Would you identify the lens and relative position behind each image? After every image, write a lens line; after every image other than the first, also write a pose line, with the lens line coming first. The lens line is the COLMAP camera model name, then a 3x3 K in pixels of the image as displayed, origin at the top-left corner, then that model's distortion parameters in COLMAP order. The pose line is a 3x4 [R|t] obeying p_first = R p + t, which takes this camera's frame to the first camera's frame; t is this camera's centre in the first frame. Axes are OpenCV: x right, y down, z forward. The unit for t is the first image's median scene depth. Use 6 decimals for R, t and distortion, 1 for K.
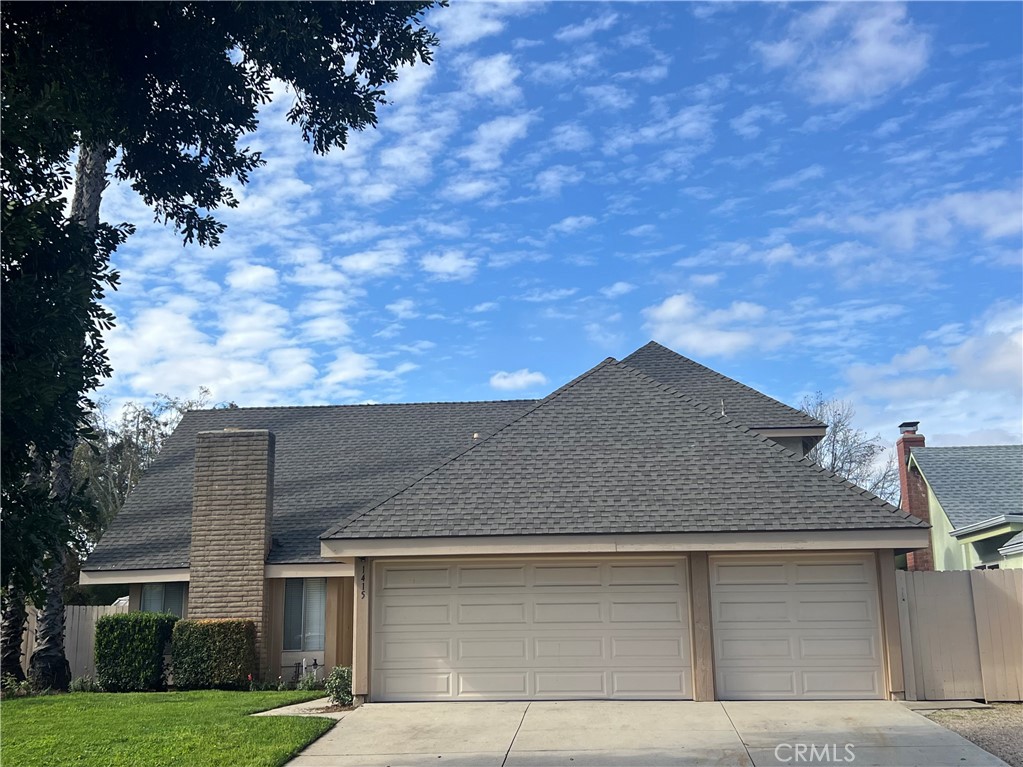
lens RADIAL K [[1225.6, 0, 506.5], [0, 1225.6, 359.7], [0, 0, 1]] dist [0.050187, 0.000000]
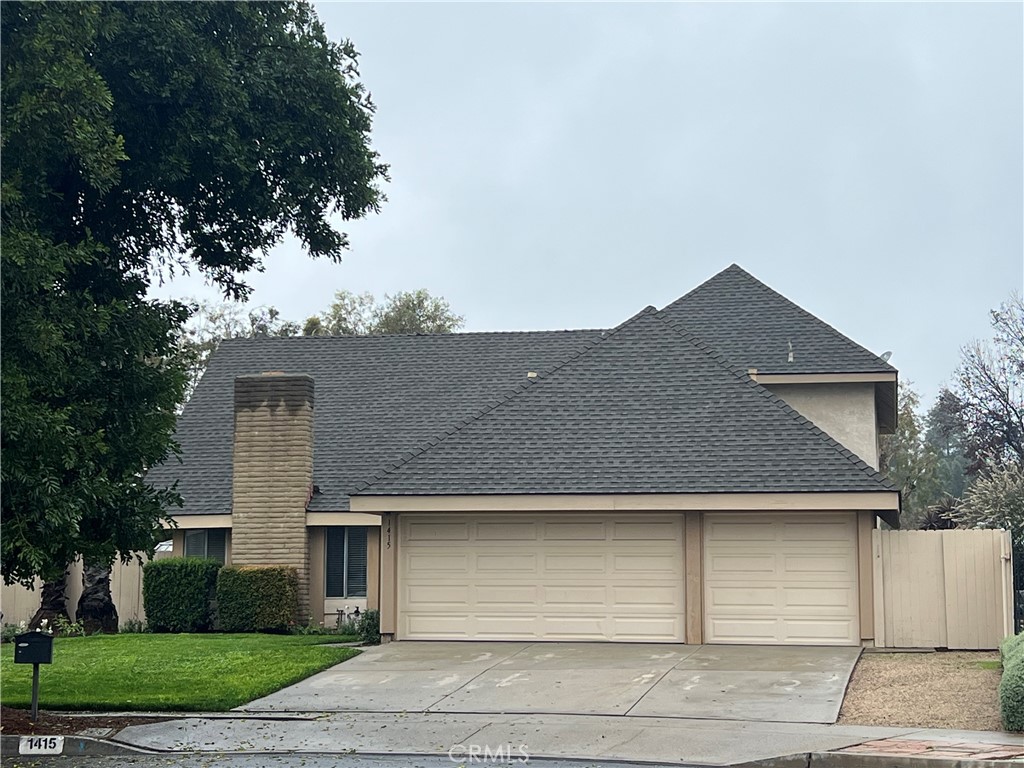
lens RADIAL K [[1822.0, 0, 514.0], [0, 1822.0, 384.2], [0, 0, 1]] dist [0.028341, 0.000000]
pose [[0.995668, 0.001947, -0.092958, 0.111858], [0.008019, 0.994258, 0.106713, -0.095741], [0.092632, -0.106996, 0.989935, -0.446996]]
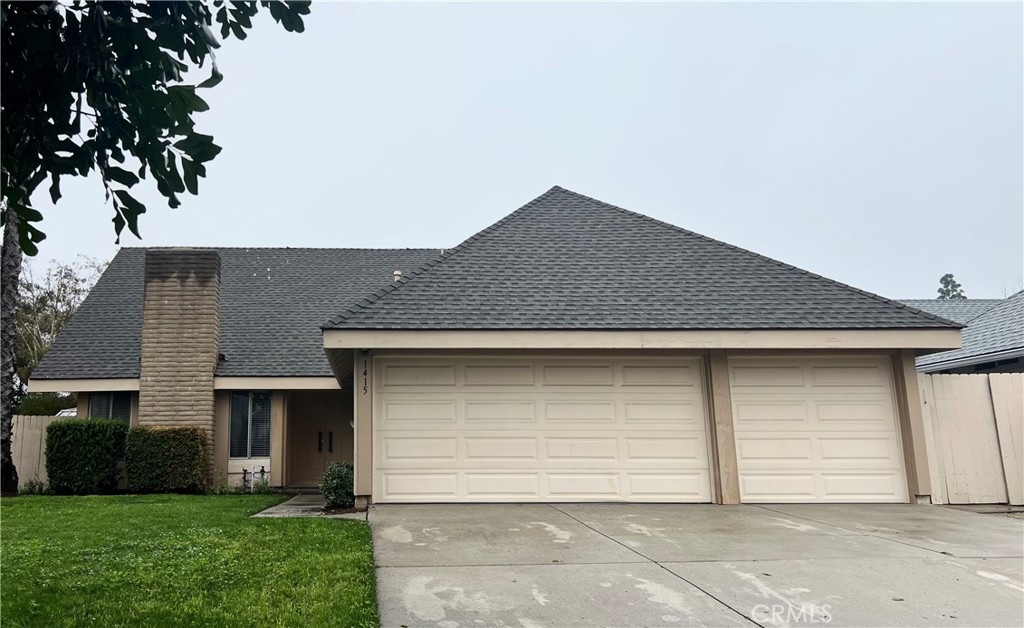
lens RADIAL K [[896.3, 0, 449.9], [0, 896.3, 311.7], [0, 0, 1]] dist [0.004323, -0.024660]
pose [[0.990723, 0.029151, 0.132732, -0.109000], [-0.036189, 0.998047, 0.050926, 0.071389], [-0.130988, -0.055257, 0.989843, 0.245121]]
